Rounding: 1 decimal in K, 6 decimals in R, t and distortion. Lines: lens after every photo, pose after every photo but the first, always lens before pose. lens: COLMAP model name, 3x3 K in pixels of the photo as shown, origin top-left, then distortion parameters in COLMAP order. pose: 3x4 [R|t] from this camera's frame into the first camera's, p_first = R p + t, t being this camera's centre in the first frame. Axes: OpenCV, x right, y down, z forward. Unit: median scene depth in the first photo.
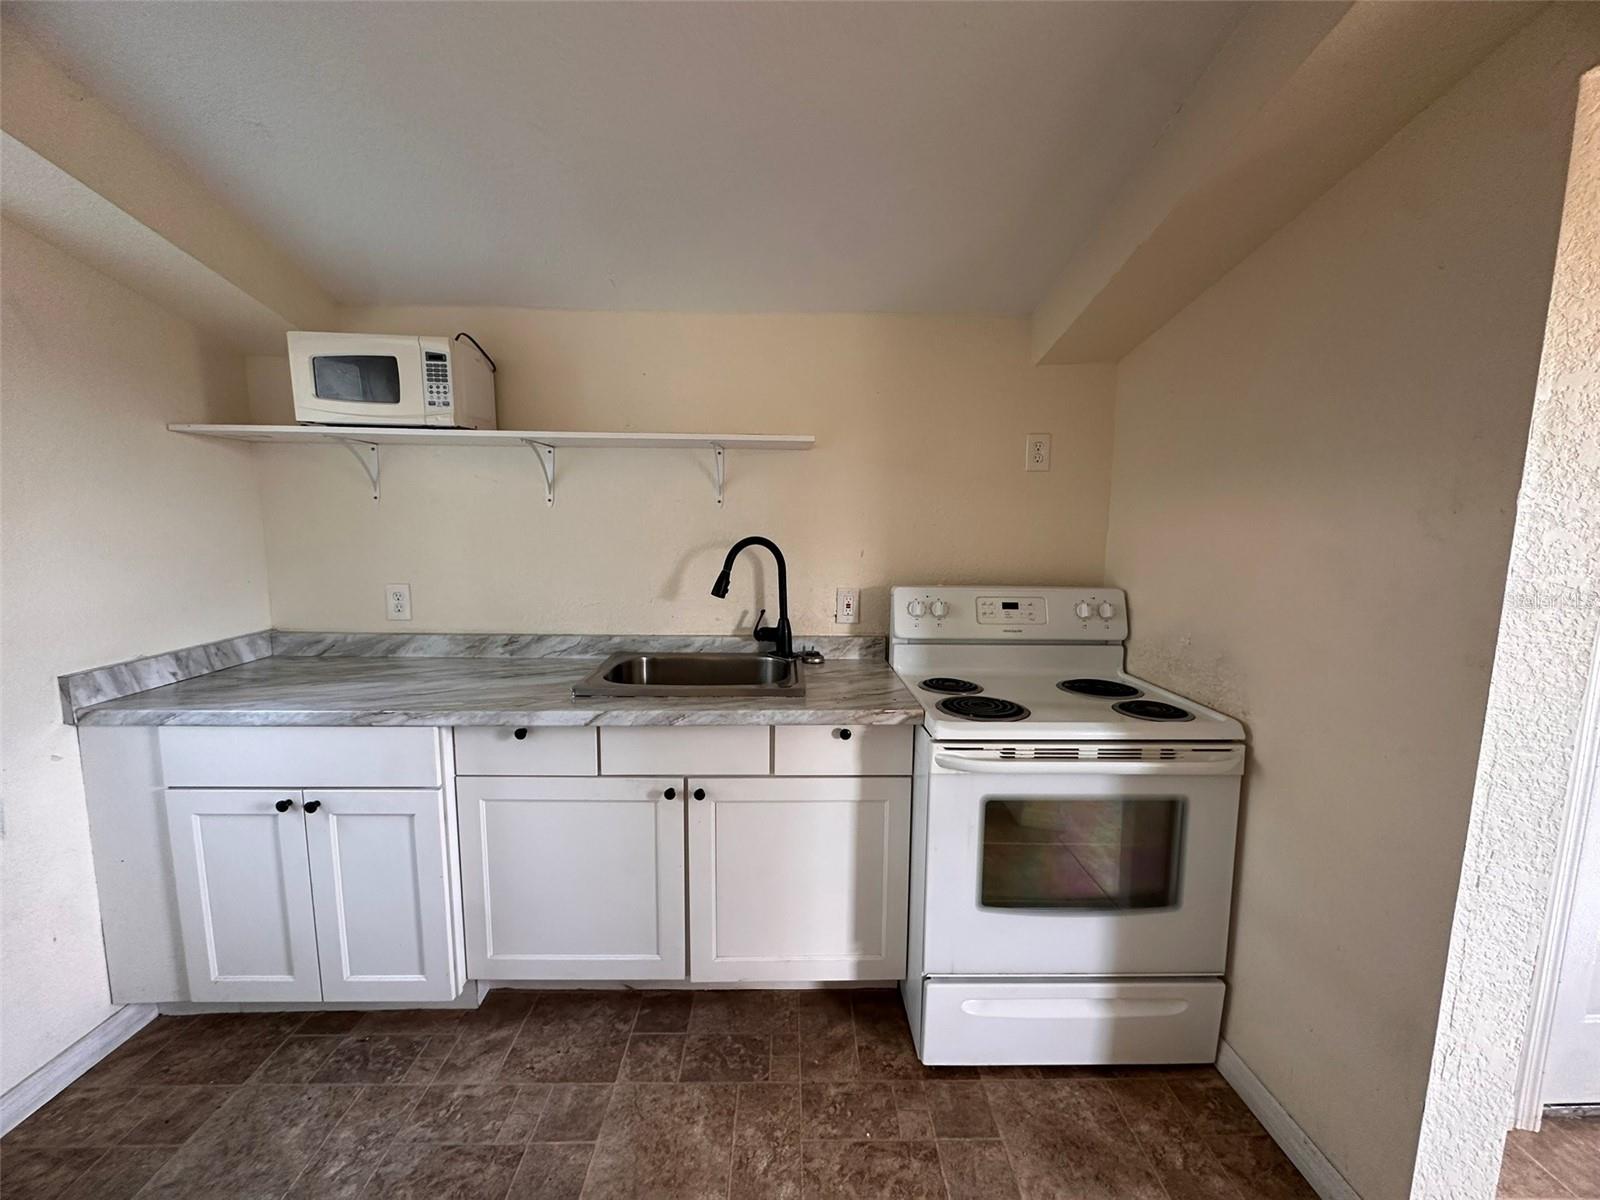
lens RADIAL K [[635.7, 0, 799.1], [0, 635.7, 600.5], [0, 0, 1]] dist [-0.003221, 0.000914]
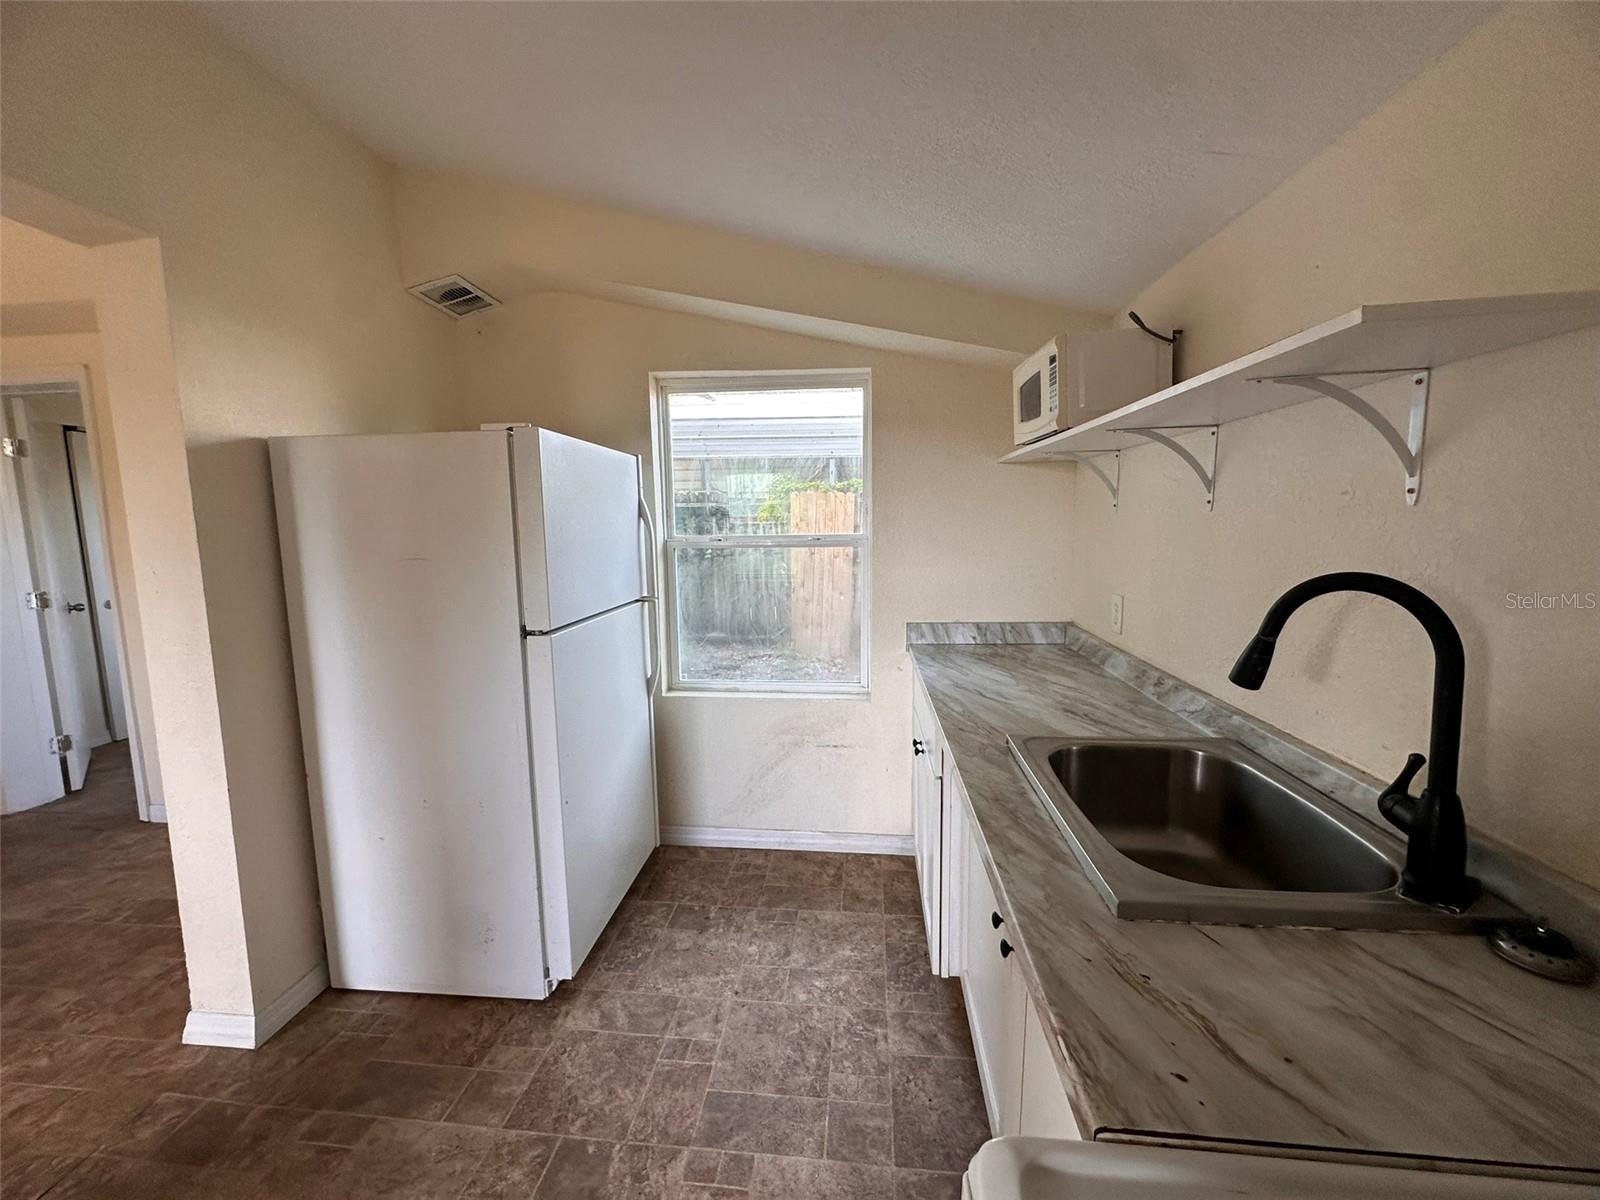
lens RADIAL K [[635.7, 0, 797.8], [0, 635.7, 597.5], [0, 0, 1]] dist [-0.003221, 0.000914]
pose [[-0.122308, 0.112085, -0.986143, 0.486374], [-0.111140, 0.985806, 0.125831, -0.116421], [0.986250, 0.124990, -0.108115, 0.817423]]
